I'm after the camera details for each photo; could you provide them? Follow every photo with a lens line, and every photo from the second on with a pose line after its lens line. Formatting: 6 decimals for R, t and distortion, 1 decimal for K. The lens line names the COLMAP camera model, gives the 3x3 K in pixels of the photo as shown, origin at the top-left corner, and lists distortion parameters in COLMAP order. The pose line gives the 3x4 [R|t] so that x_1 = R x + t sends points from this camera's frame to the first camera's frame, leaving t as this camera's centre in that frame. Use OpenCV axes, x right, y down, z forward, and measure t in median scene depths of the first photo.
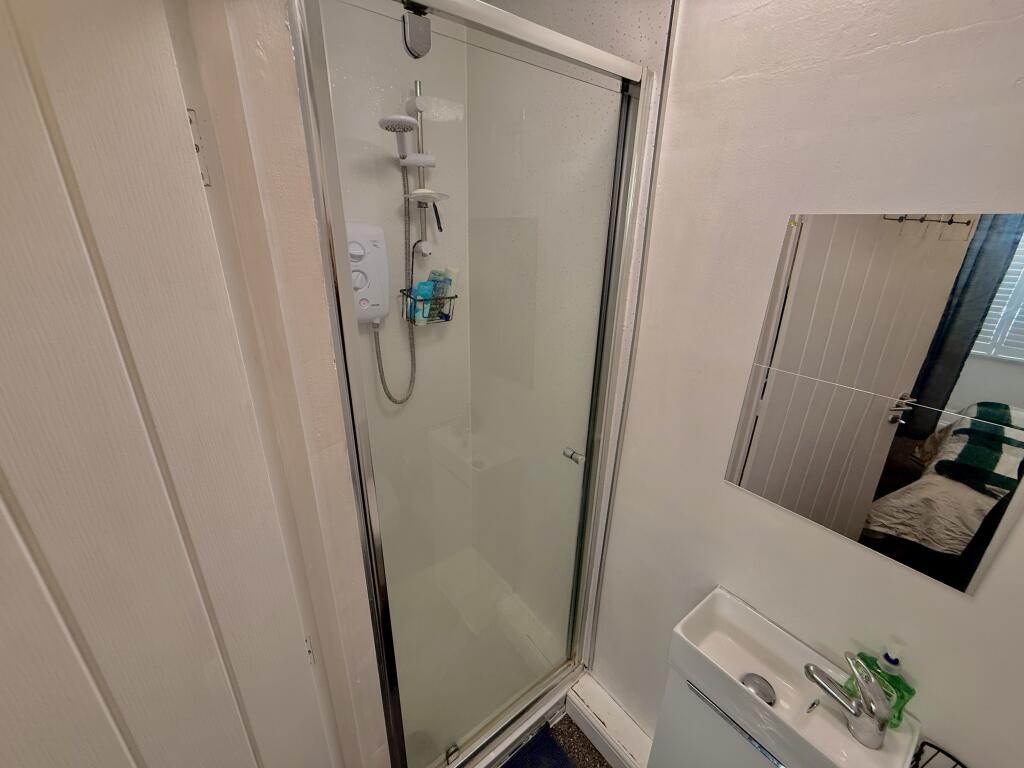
lens RADIAL K [[408.9, 0, 509.1], [0, 408.9, 386.5], [0, 0, 1]] dist [0.001823, -0.000600]
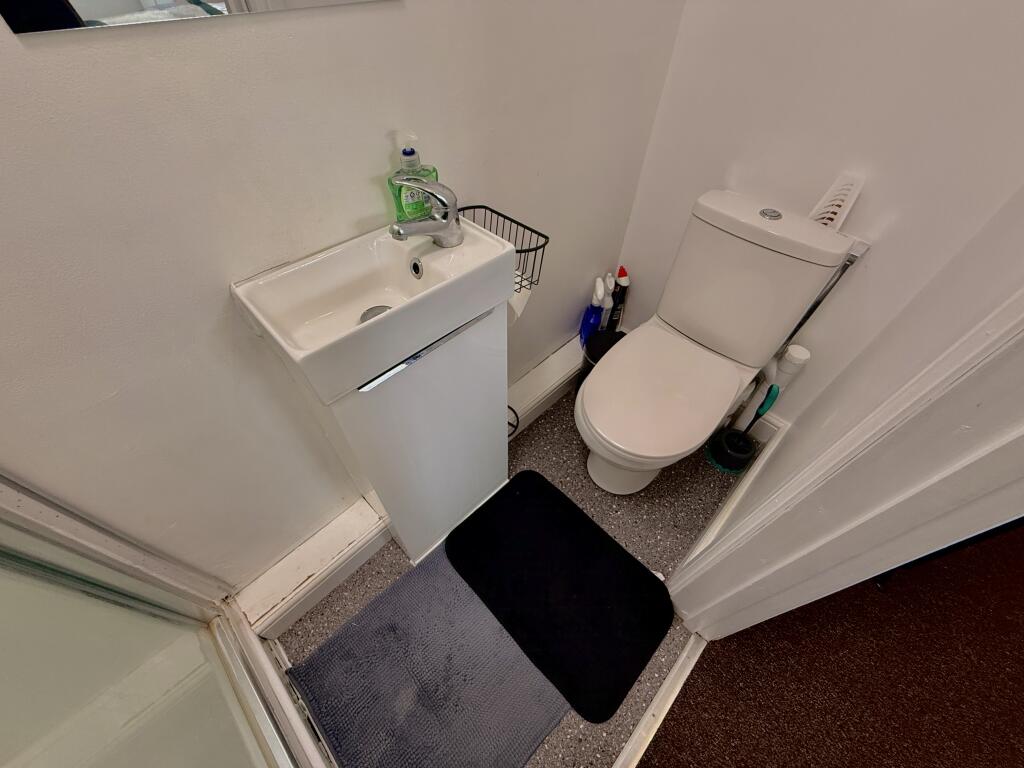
lens RADIAL K [[408.9, 0, 510.7], [0, 408.9, 386.9], [0, 0, 1]] dist [0.001823, -0.000600]
pose [[-0.117005, -0.775426, 0.620504, -0.002451], [0.332303, 0.558214, 0.760245, 0.179078], [-0.935887, 0.295147, 0.192362, 0.389896]]
